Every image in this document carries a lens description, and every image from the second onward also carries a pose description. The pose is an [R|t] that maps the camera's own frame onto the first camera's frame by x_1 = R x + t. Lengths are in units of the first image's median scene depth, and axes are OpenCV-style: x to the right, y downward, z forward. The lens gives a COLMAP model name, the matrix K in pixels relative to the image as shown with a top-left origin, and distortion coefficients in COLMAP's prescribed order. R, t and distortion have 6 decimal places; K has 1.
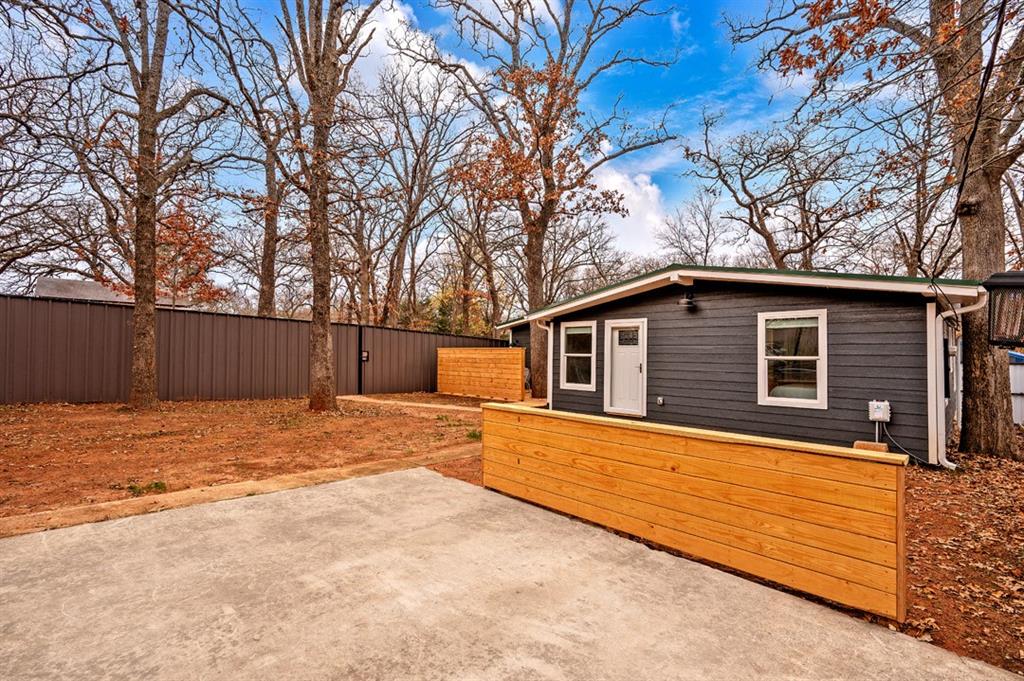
lens RADIAL K [[474.8, 0, 512.1], [0, 474.8, 345.2], [0, 0, 1]] dist [-0.000101, 0.000039]
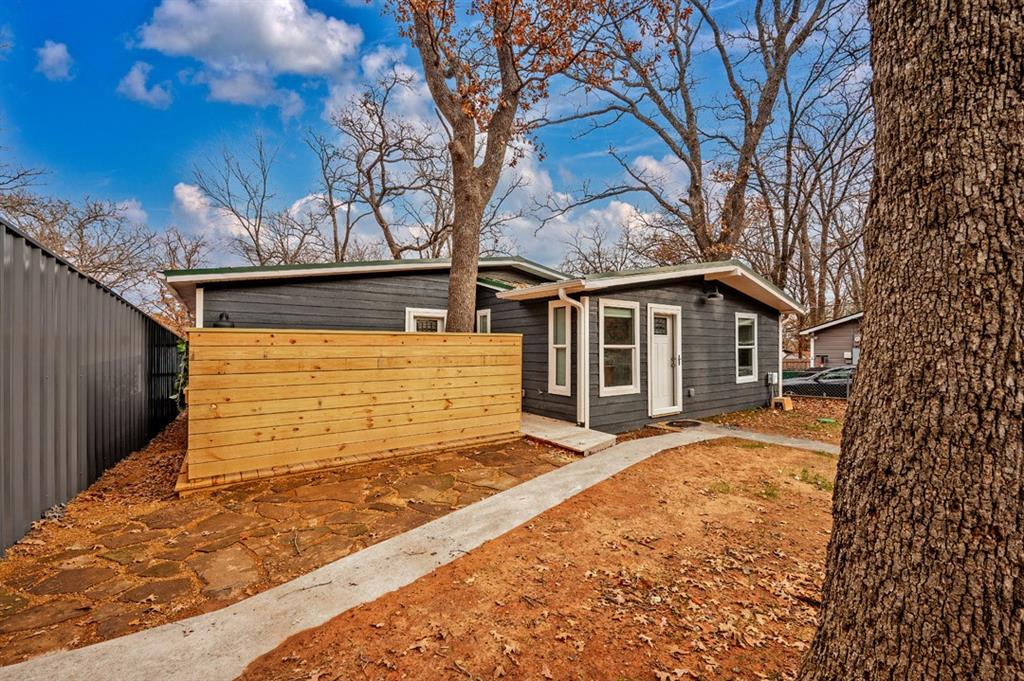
lens RADIAL K [[407.8, 0, 516.7], [0, 407.8, 346.2], [0, 0, 1]] dist [0.002771, -0.000107]
pose [[0.153557, 0.001255, 0.988139, -0.515479], [-0.009726, 0.999953, 0.000242, 0.022548], [-0.988092, -0.009648, 0.153562, 1.105488]]
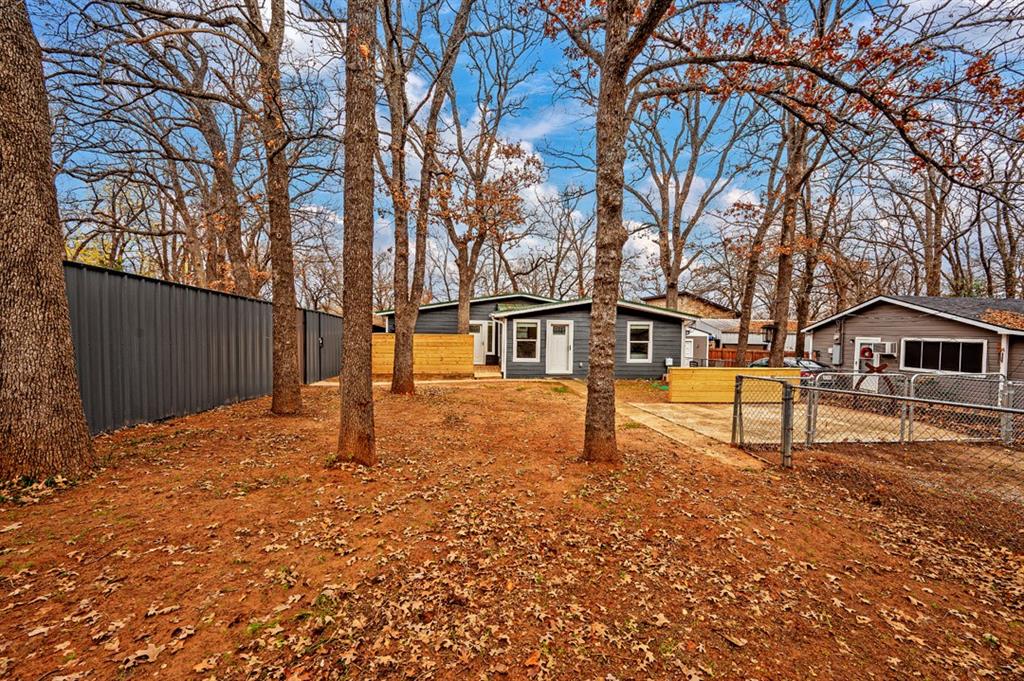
lens RADIAL K [[407.8, 0, 508.7], [0, 407.8, 345.0], [0, 0, 1]] dist [0.002771, -0.000107]
pose [[0.597536, -0.014835, 0.801705, -1.032548], [-0.022029, 0.999148, 0.034908, -0.009999], [-0.801539, -0.038520, 0.596700, 0.244394]]
